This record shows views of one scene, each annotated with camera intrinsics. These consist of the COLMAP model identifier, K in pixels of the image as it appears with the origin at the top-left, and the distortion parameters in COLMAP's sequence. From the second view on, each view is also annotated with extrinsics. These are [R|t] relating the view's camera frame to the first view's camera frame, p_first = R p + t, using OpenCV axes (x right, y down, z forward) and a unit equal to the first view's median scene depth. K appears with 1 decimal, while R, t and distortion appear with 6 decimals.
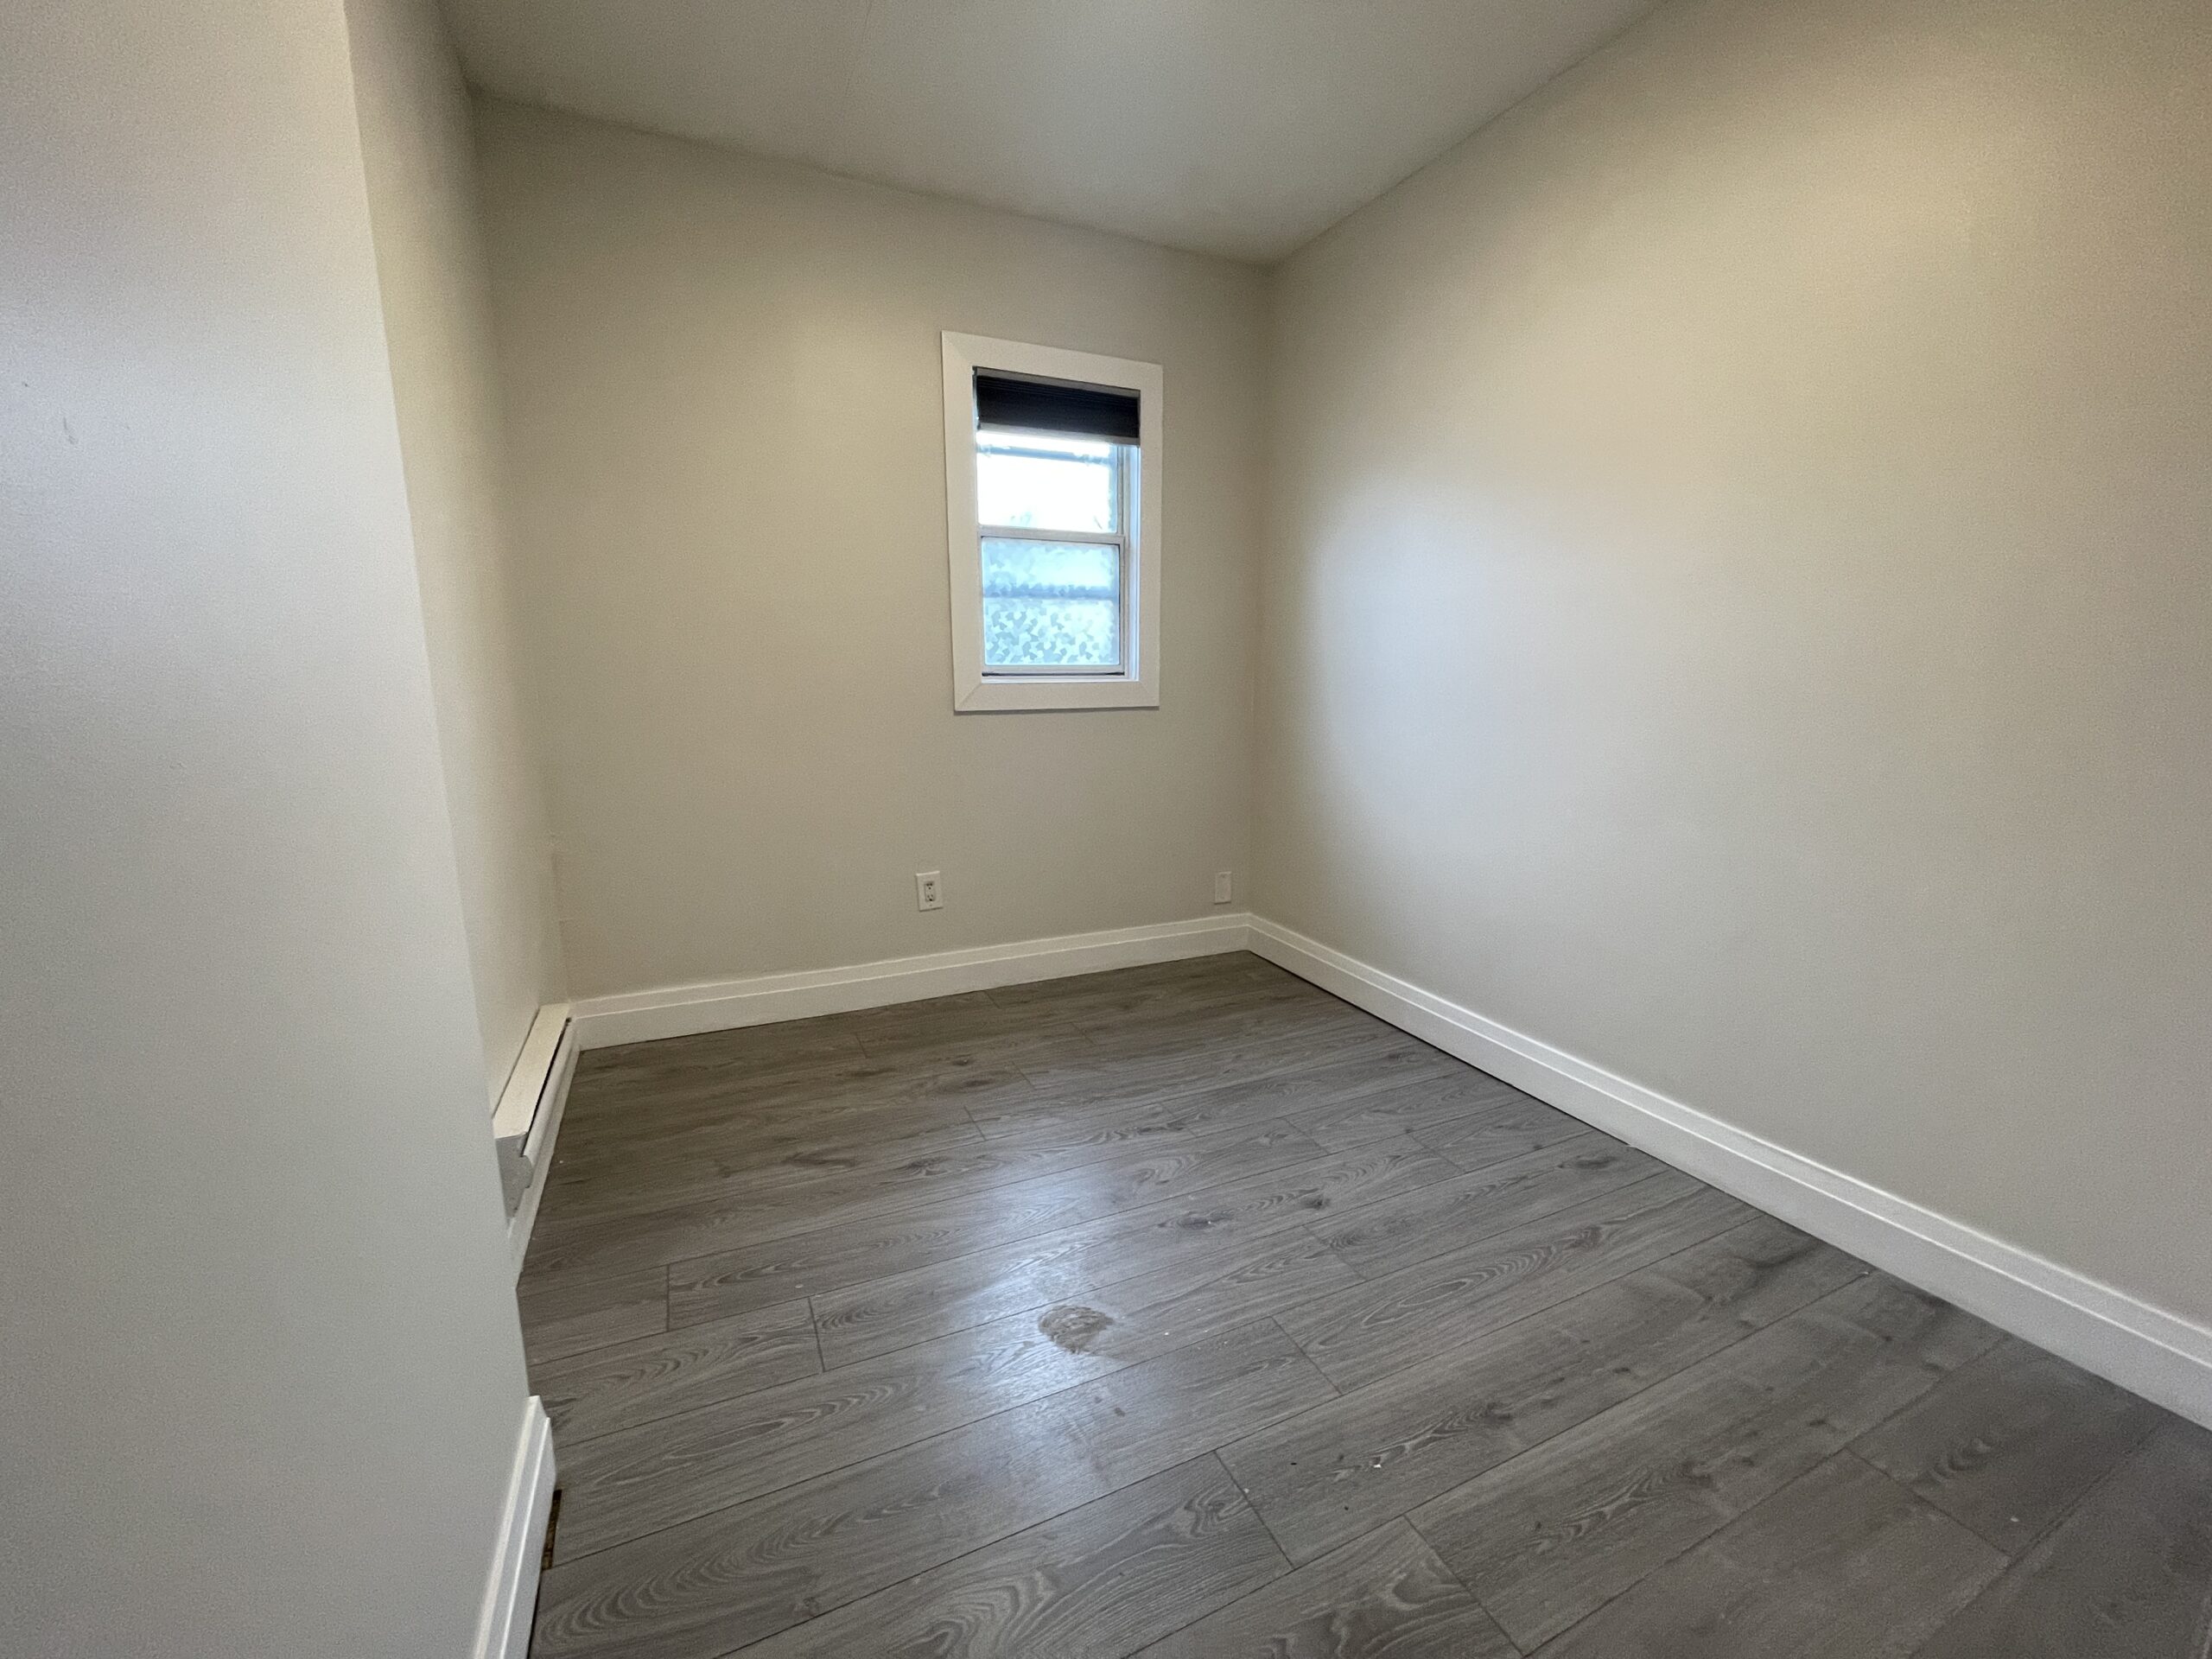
lens RADIAL K [[897.8, 0, 1108.6], [0, 897.8, 834.5], [0, 0, 1]] dist [0.001693, 0.000241]
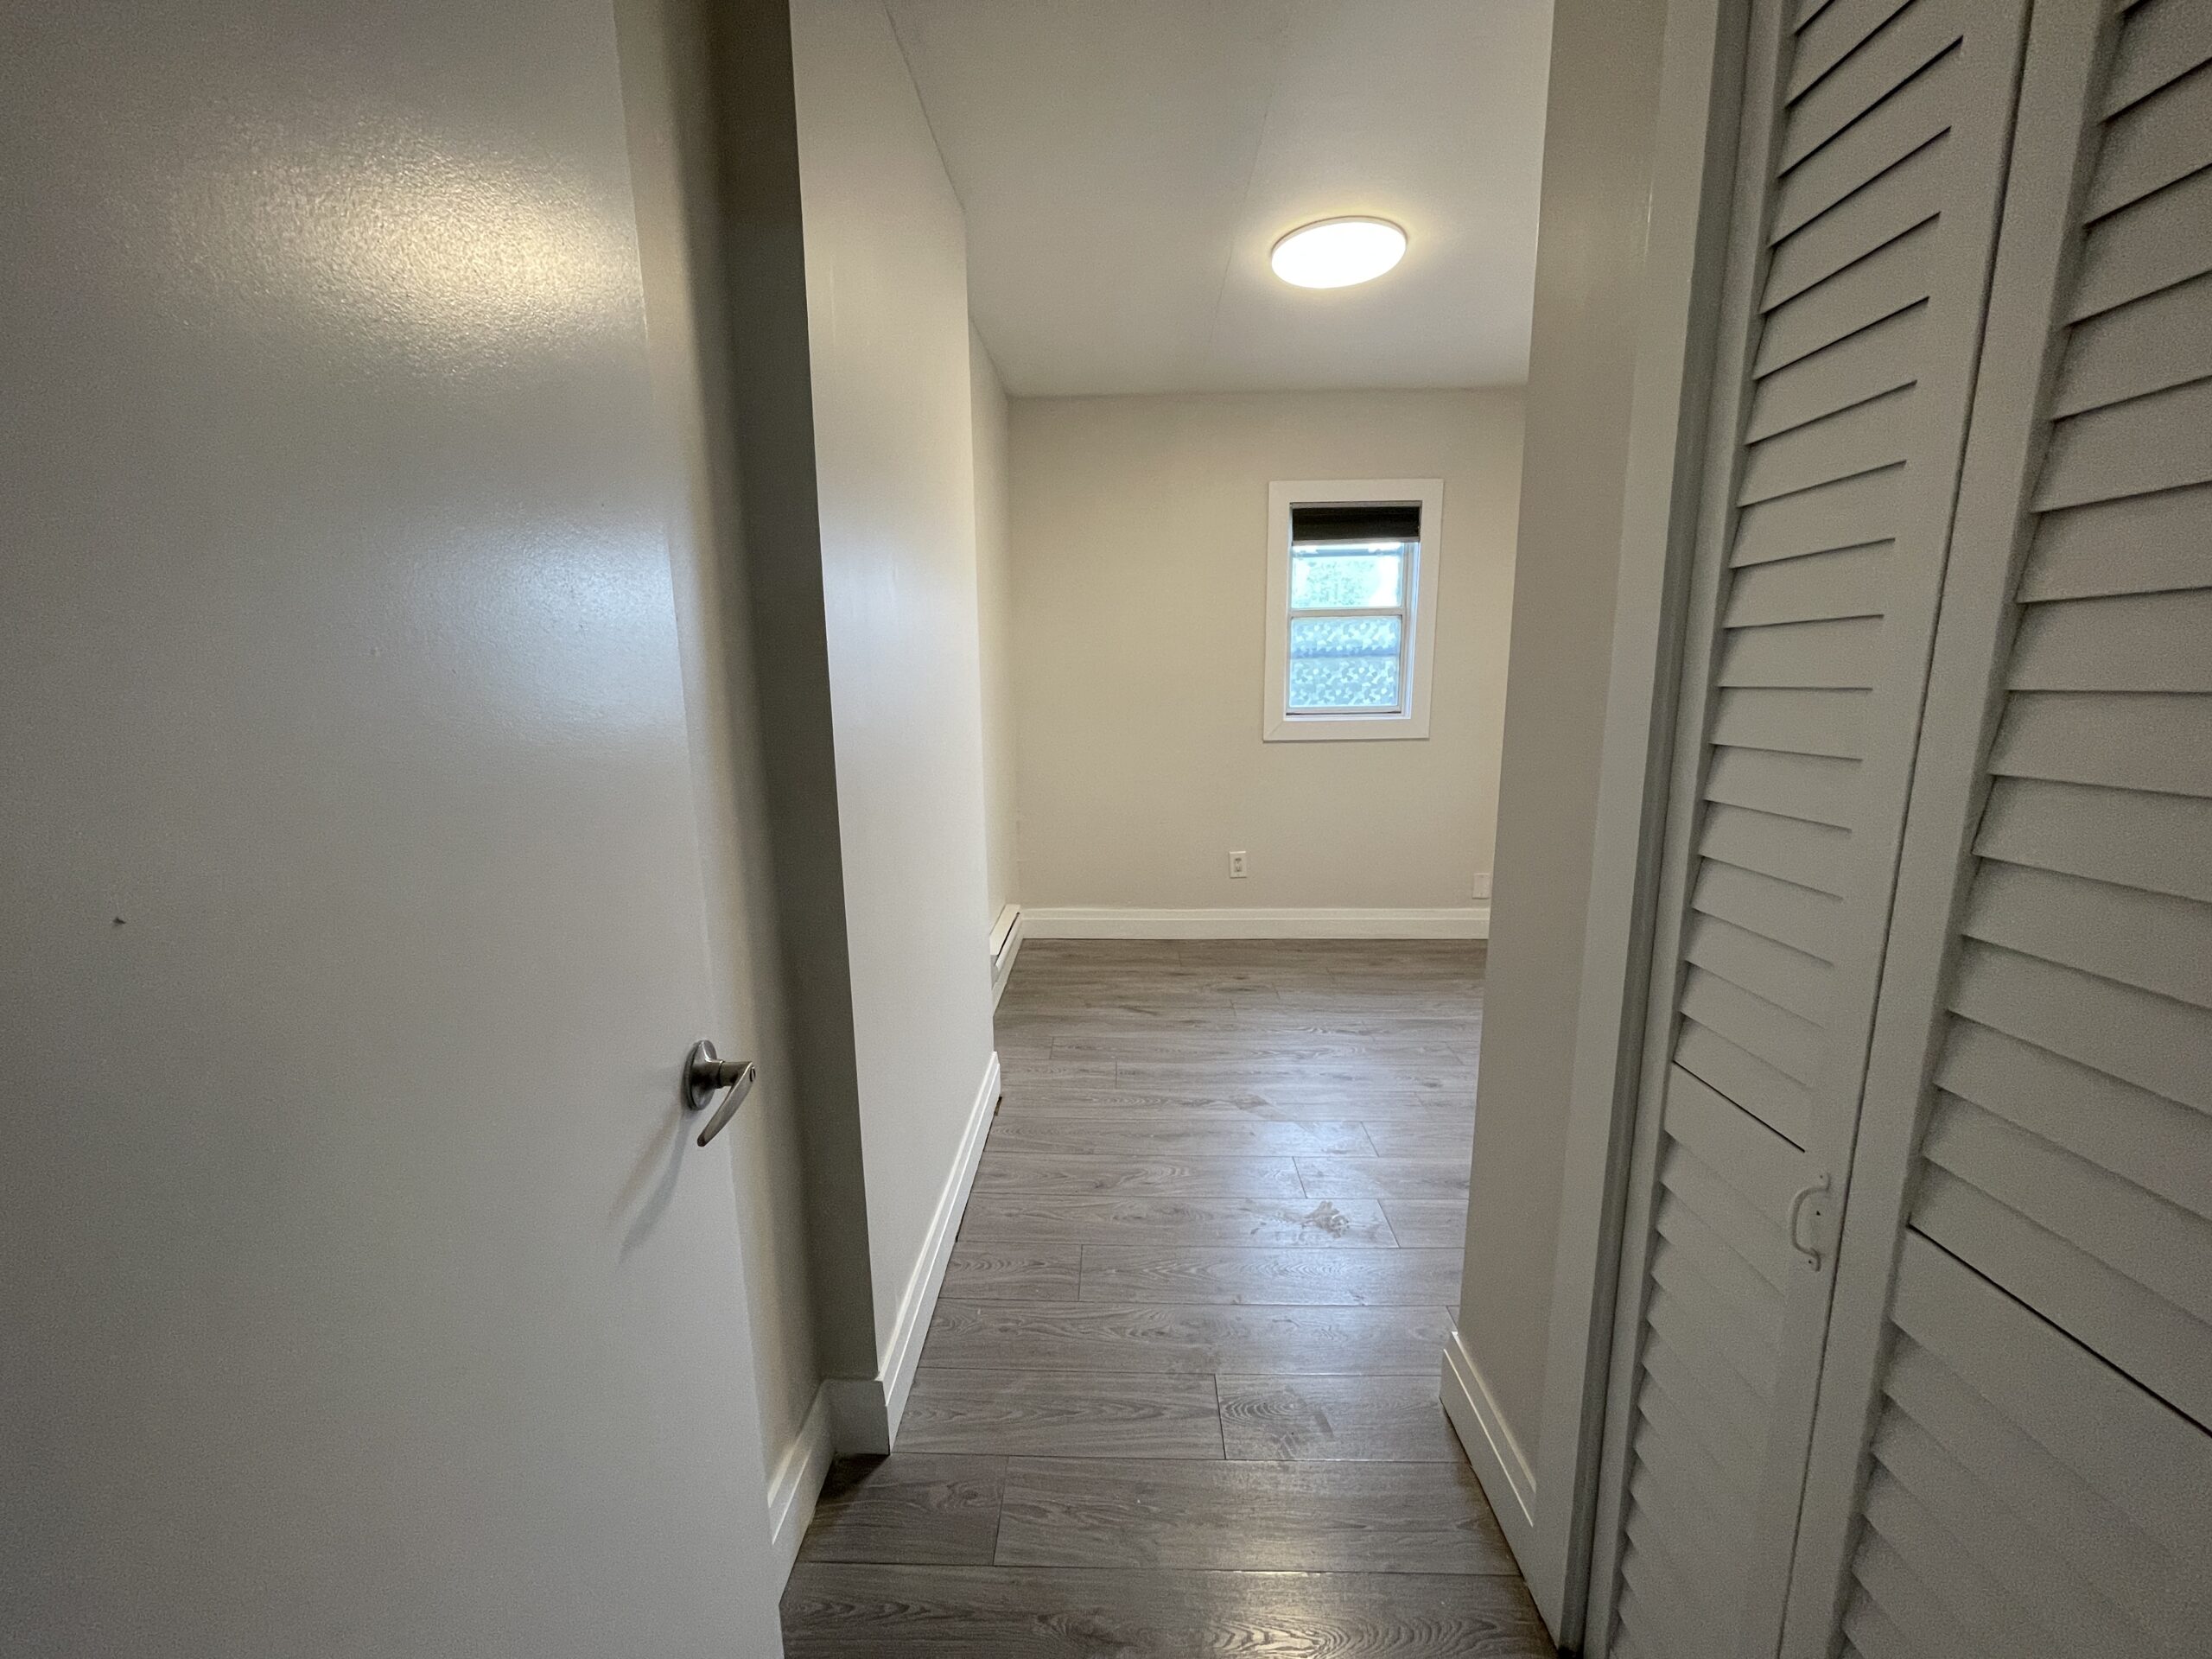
lens RADIAL K [[897.8, 0, 1108.8], [0, 897.8, 830.2], [0, 0, 1]] dist [0.001693, 0.000241]
pose [[0.897044, 0.073203, -0.435836, 0.244689], [-0.071014, 0.997247, 0.021335, -0.007597], [0.436198, 0.011812, 0.899773, -0.398450]]
